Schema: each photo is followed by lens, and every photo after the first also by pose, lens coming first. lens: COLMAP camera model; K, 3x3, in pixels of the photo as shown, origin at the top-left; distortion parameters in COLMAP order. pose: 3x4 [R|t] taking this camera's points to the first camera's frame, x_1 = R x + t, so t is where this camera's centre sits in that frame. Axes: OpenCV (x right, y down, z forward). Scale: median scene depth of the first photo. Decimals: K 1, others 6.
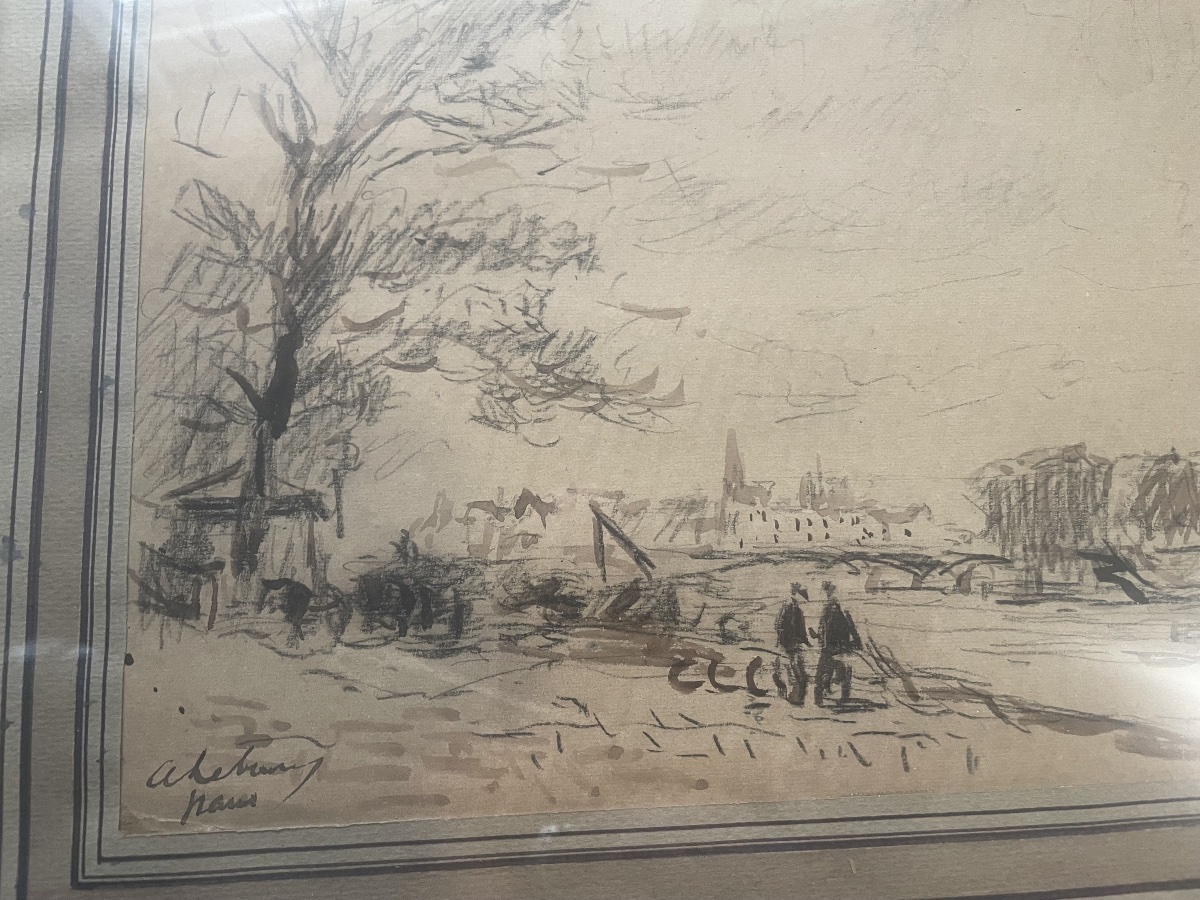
lens RADIAL K [[945.4, 0, 579.7], [0, 945.4, 429.0], [0, 0, 1]] dist [0.096339, -0.165460]
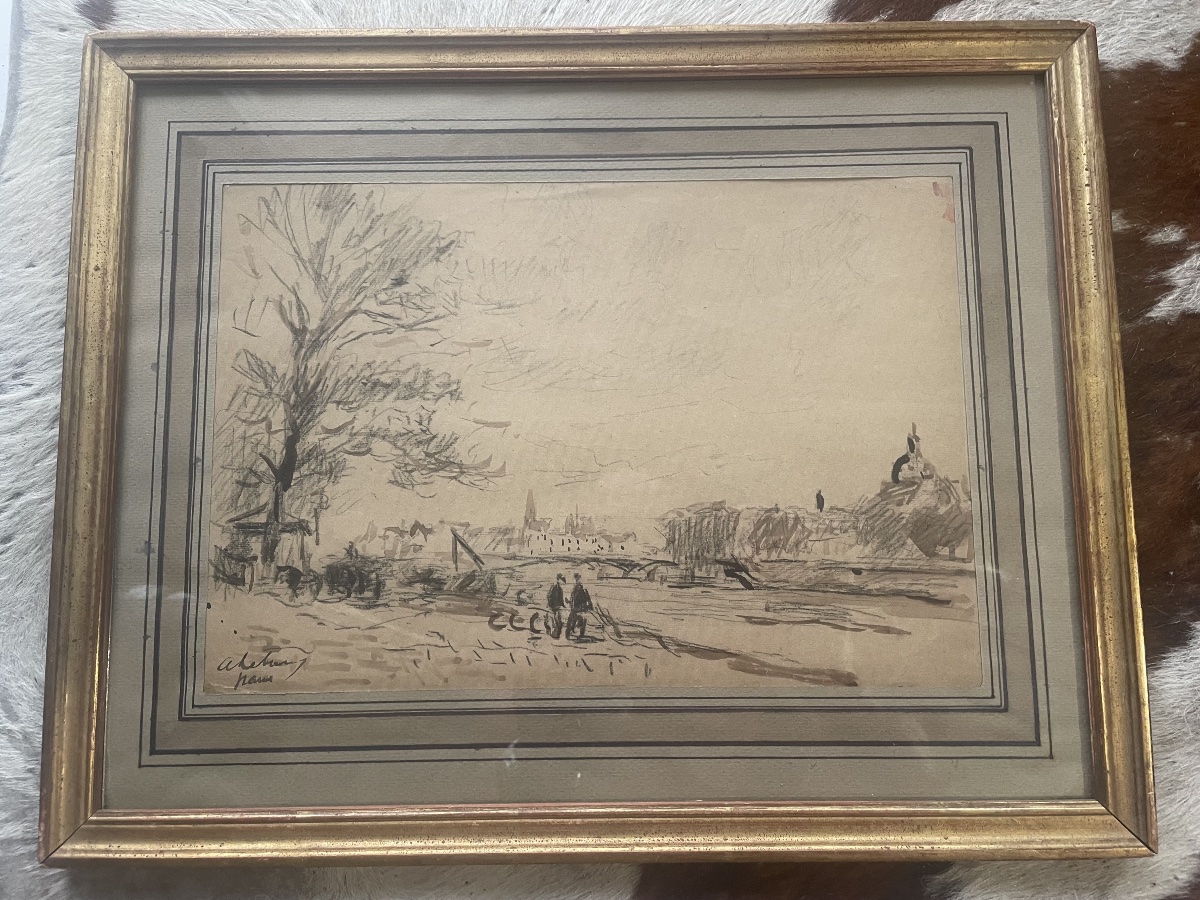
lens RADIAL K [[945.4, 0, 600.4], [0, 945.4, 424.2], [0, 0, 1]] dist [0.096339, -0.165460]
pose [[0.997899, 0.016968, -0.062525, 0.417755], [-0.014385, 0.999033, 0.041539, -0.209226], [0.063170, -0.040552, 0.997179, -0.832481]]
